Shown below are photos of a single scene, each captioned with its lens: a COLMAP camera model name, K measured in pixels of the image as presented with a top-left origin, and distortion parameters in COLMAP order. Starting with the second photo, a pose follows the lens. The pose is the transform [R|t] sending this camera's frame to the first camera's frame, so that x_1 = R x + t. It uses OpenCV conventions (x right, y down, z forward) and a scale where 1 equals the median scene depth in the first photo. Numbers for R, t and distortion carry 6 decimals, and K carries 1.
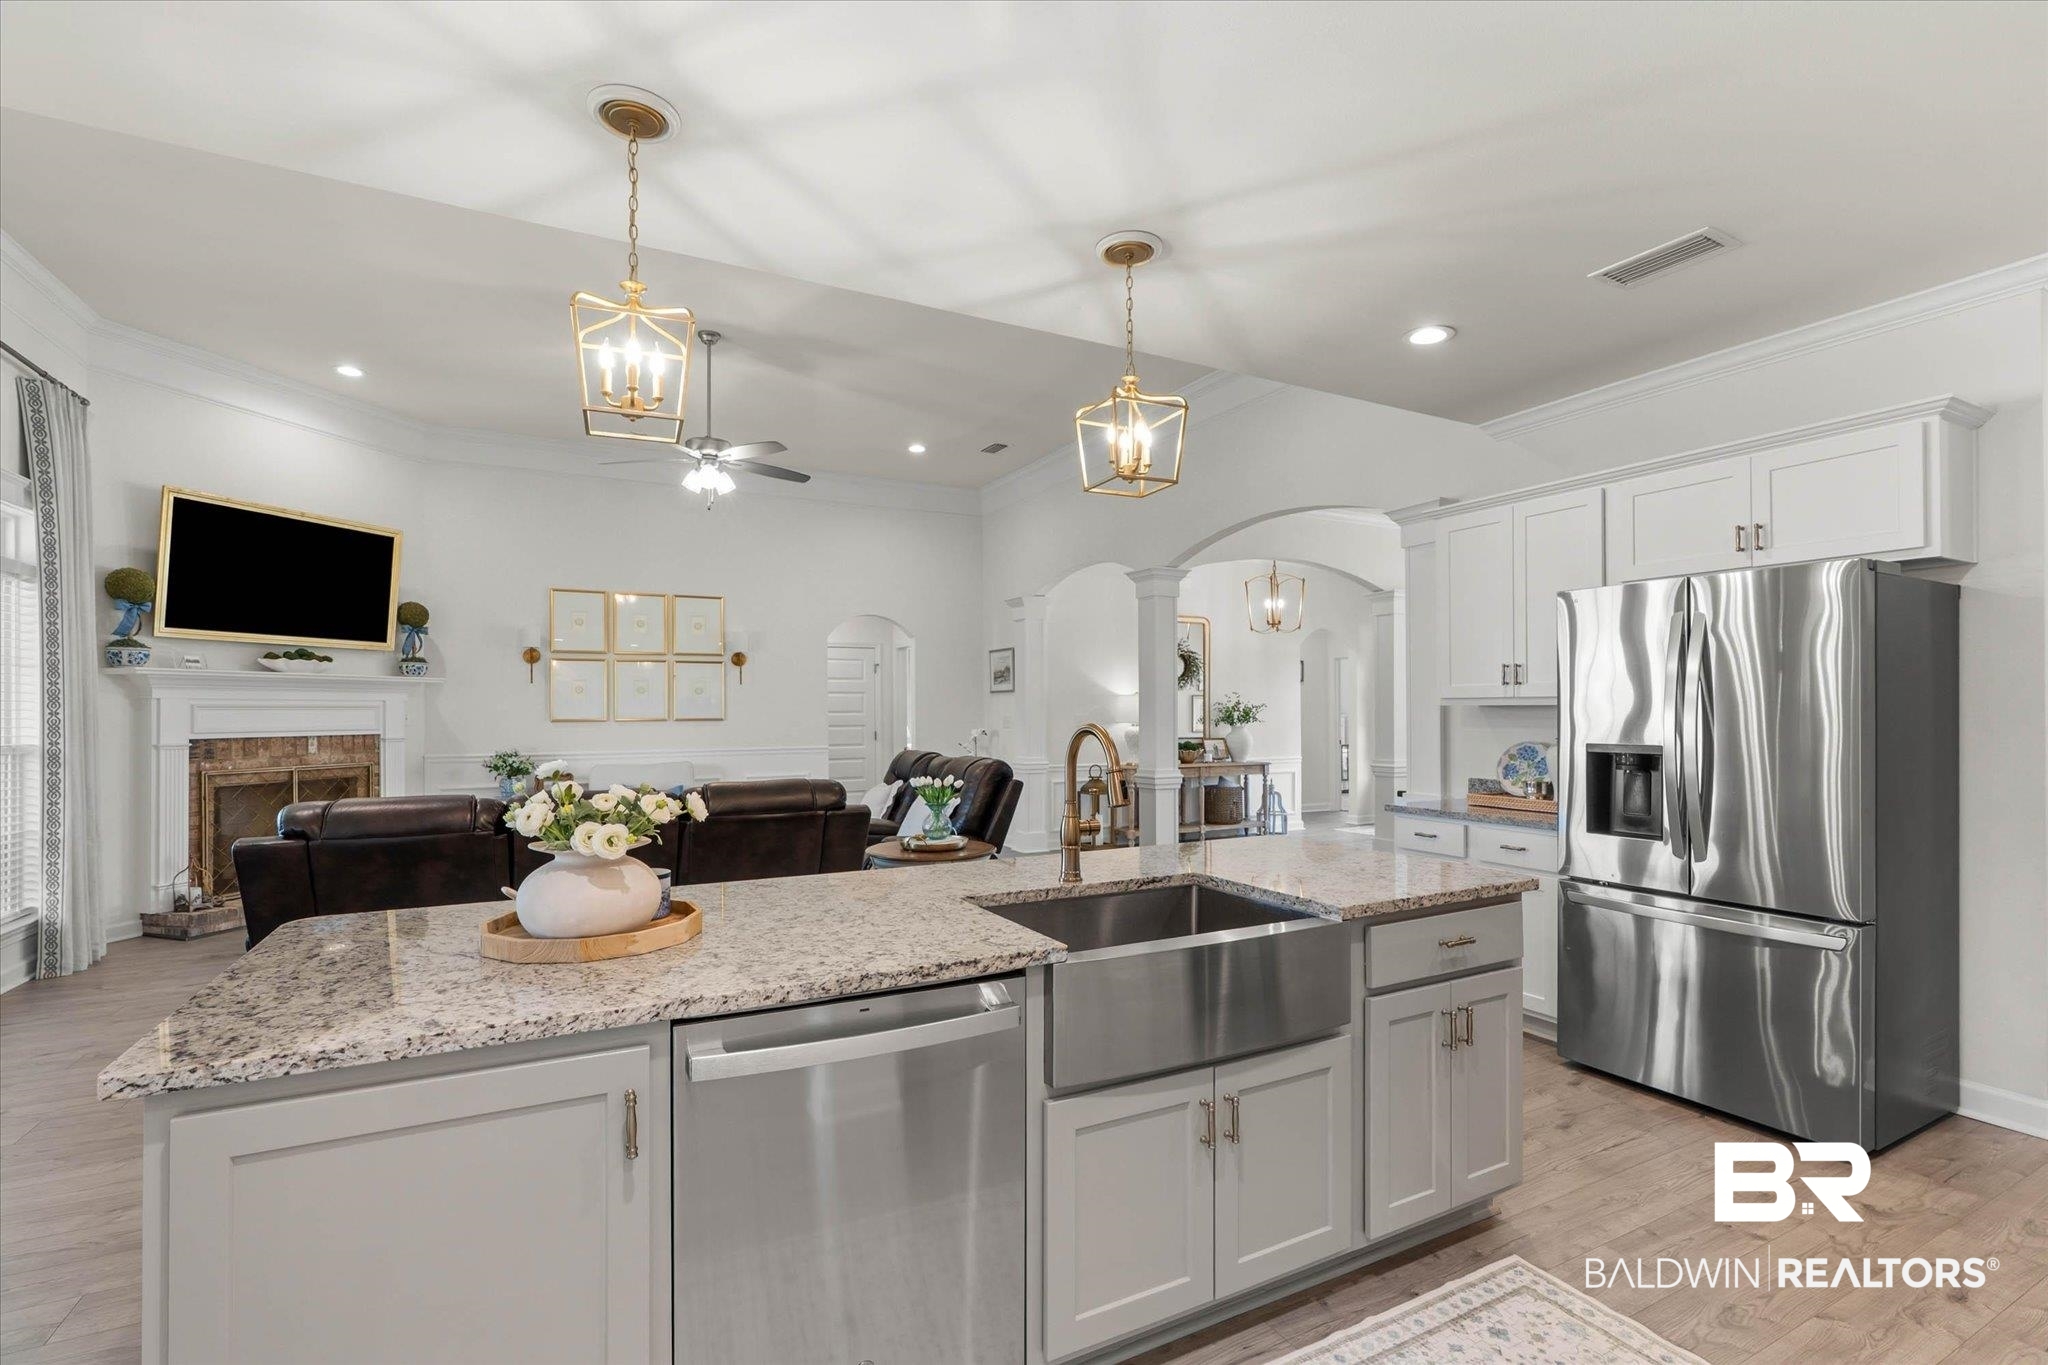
lens RADIAL K [[927.8, 0, 1036.1], [0, 927.8, 707.3], [0, 0, 1]] dist [-0.013537, 0.003030]
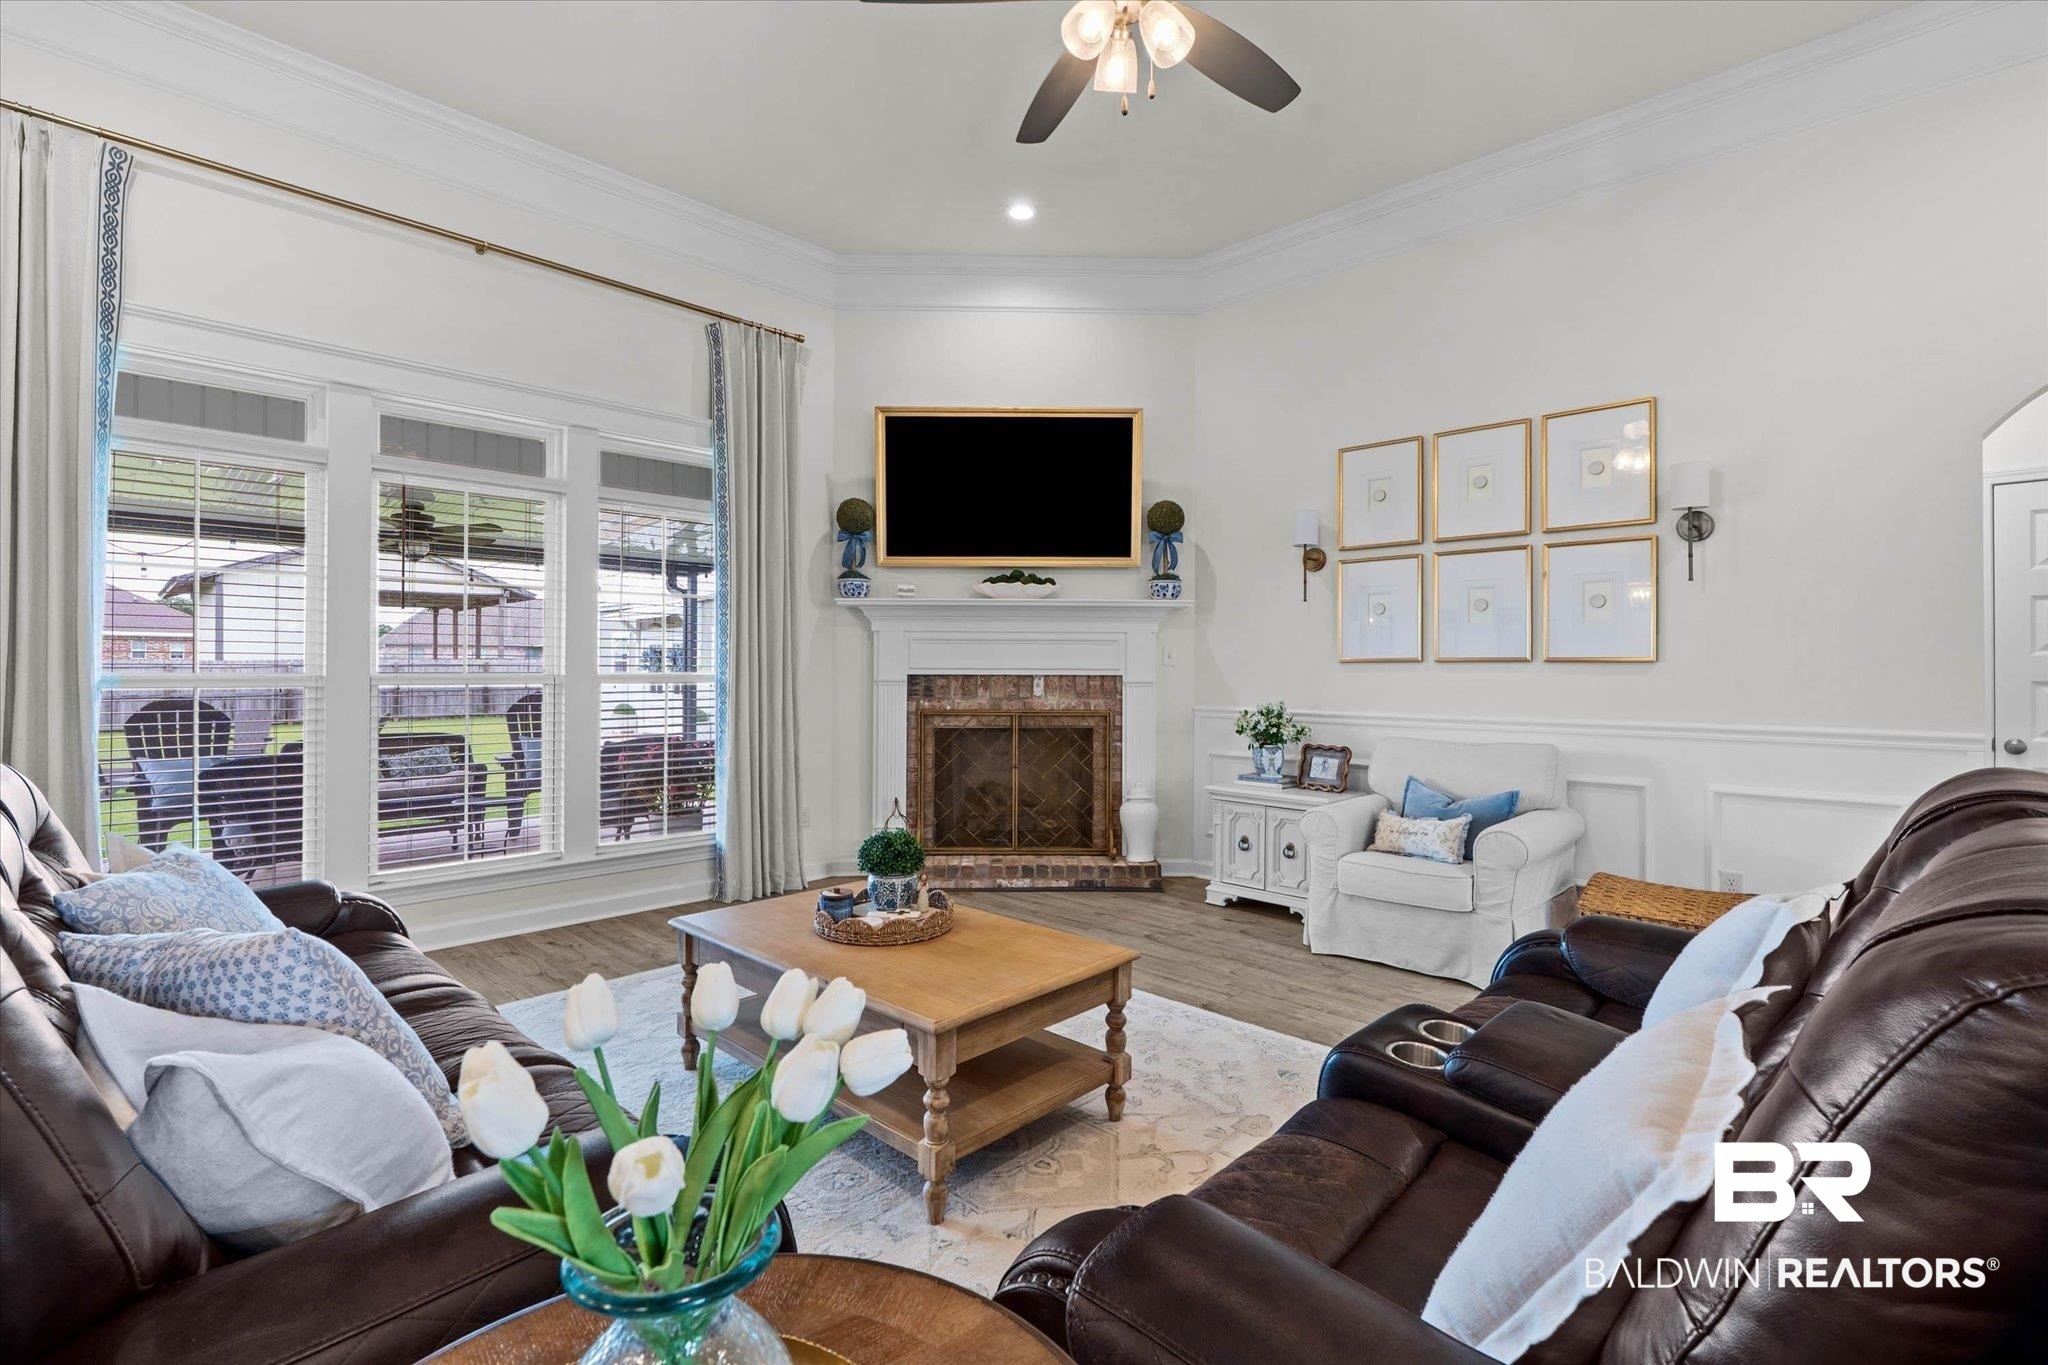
lens RADIAL K [[927.8, 0, 1019.9], [0, 927.8, 664.2], [0, 0, 1]] dist [-0.013537, 0.003030]
pose [[0.290034, -0.000502, -0.957016, 0.011368], [-0.003513, 0.999993, -0.001590, 0.025753], [0.957010, 0.003823, 0.290030, 0.837440]]
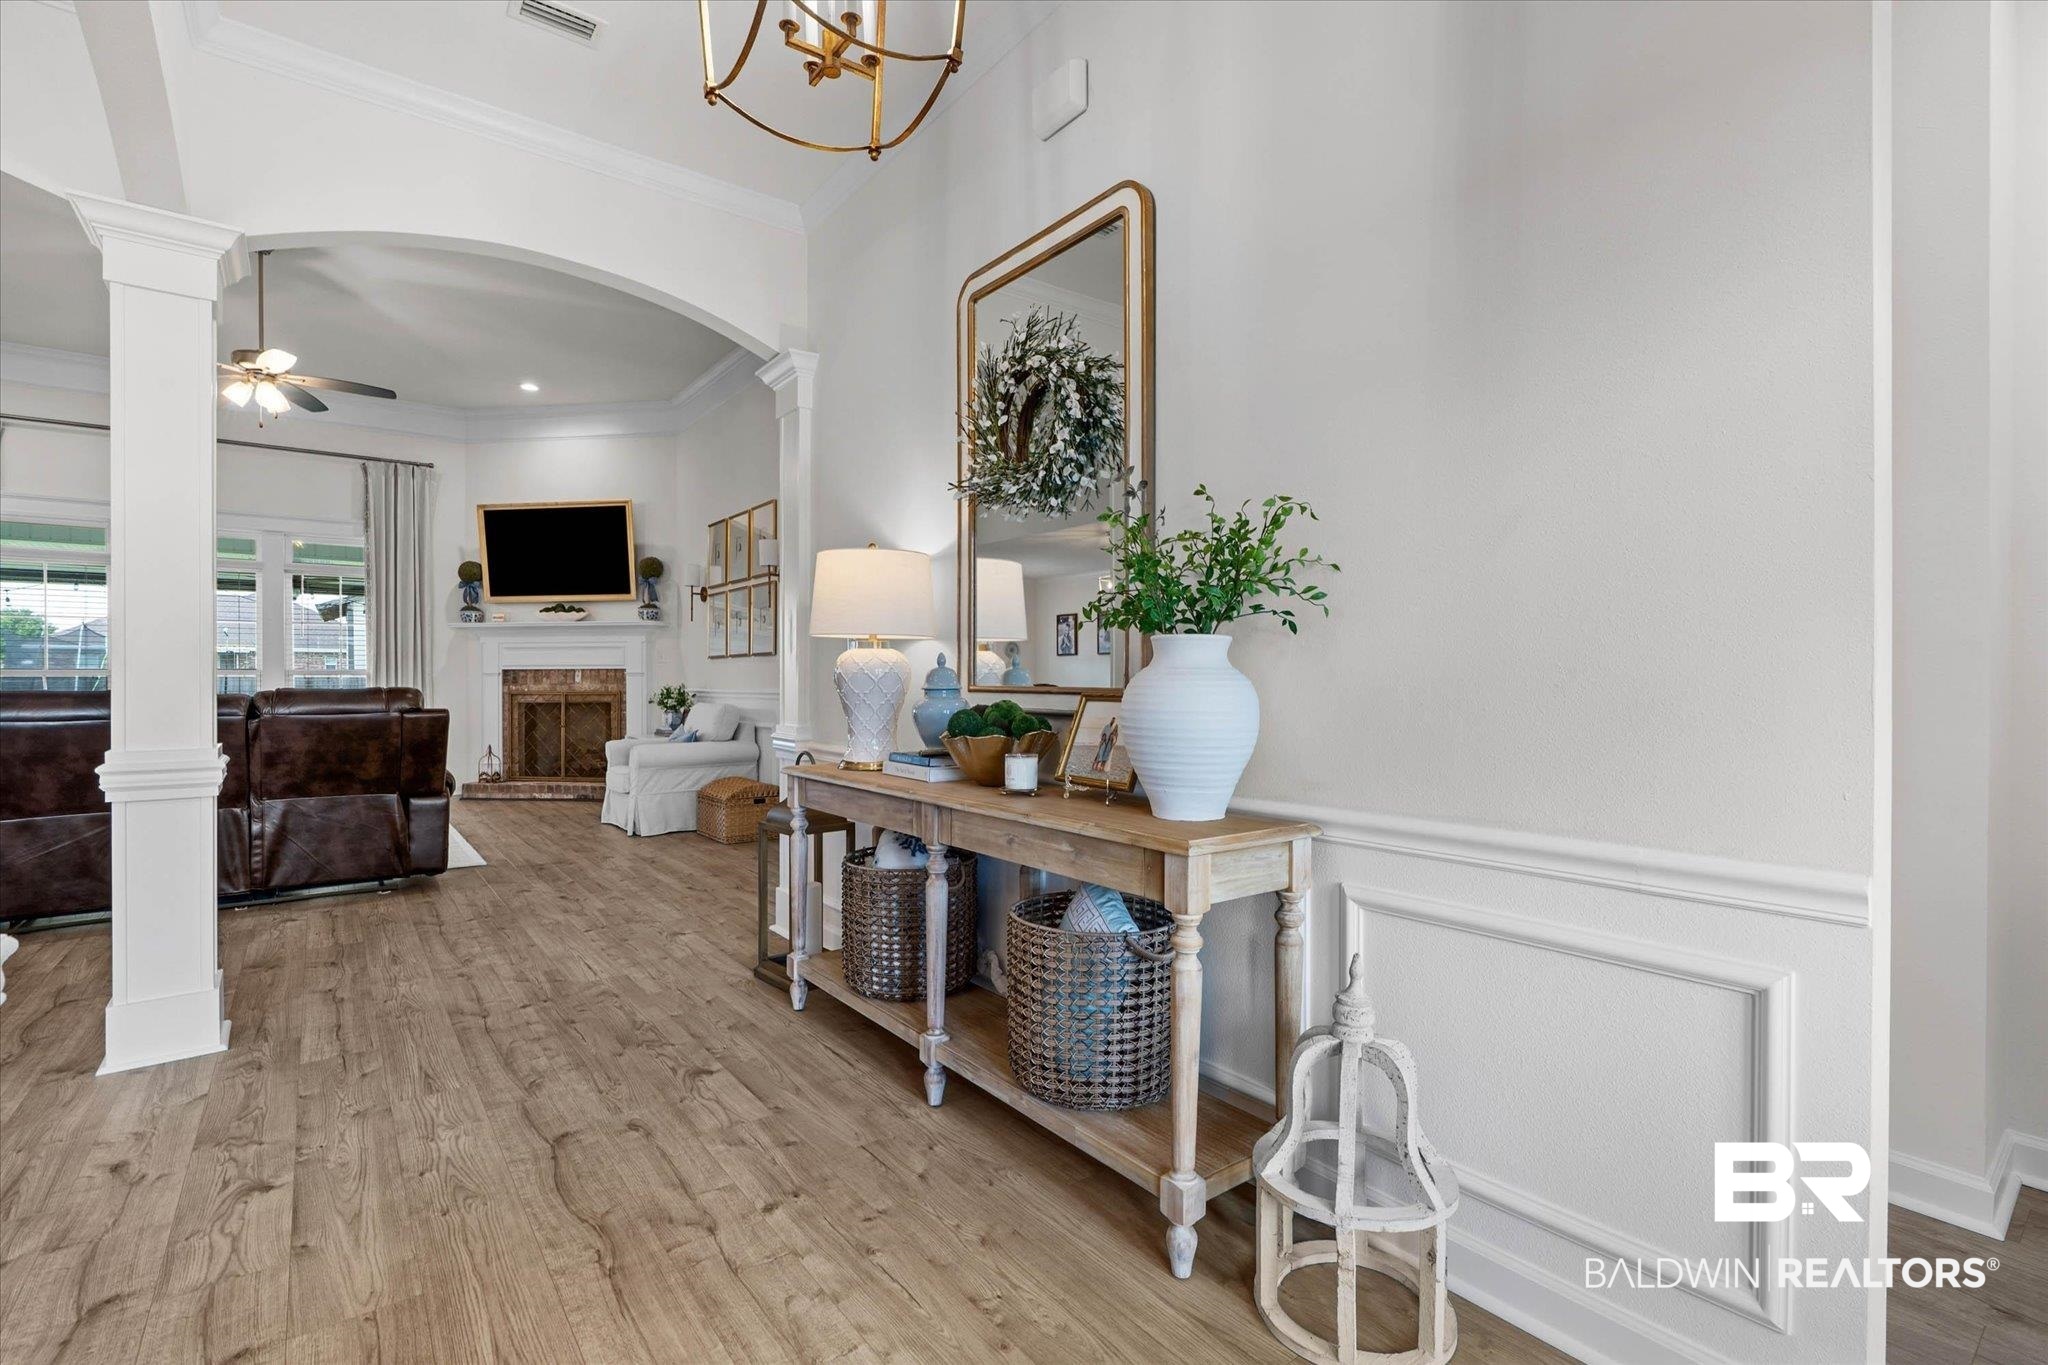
lens RADIAL K [[927.8, 0, 1029.9], [0, 927.8, 679.8], [0, 0, 1]] dist [-0.013537, 0.003030]
pose [[0.156706, 0.004003, -0.987637, 0.707912], [0.005115, 0.999975, 0.004864, 0.048981], [0.987632, -0.005814, 0.156682, 1.617947]]
